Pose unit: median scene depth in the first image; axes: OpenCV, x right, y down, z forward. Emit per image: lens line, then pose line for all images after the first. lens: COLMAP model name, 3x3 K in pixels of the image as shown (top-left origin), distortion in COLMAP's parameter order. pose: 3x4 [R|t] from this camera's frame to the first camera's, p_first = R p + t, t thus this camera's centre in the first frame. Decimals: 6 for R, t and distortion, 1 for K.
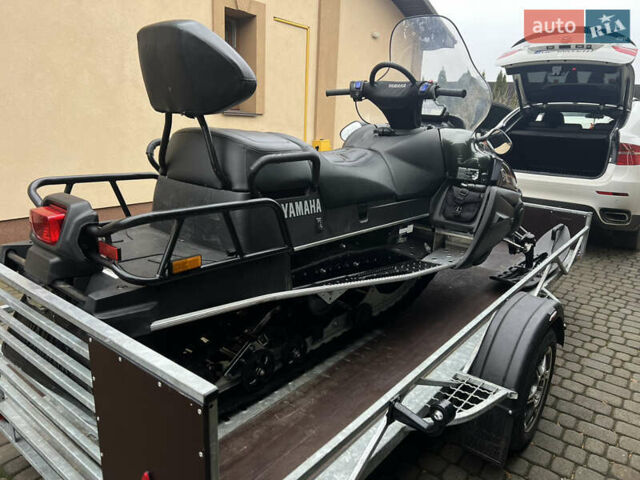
lens RADIAL K [[480.7, 0, 320.0], [0, 480.7, 240.1], [0, 0, 1]] dist [0.047313, -0.057766]
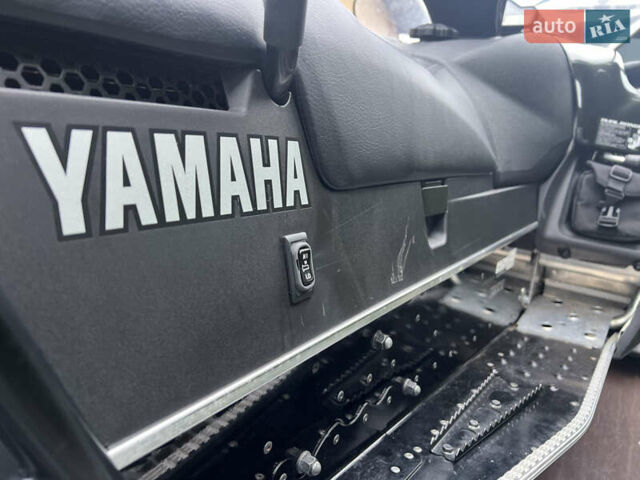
lens RADIAL K [[480.7, 0, 320.8], [0, 480.7, 238.9], [0, 0, 1]] dist [0.047313, -0.057766]
pose [[0.995761, 0.014277, 0.090863, -0.010692], [-0.012601, 0.999740, -0.018990, -0.039702], [-0.091111, 0.017764, 0.995682, 0.794465]]
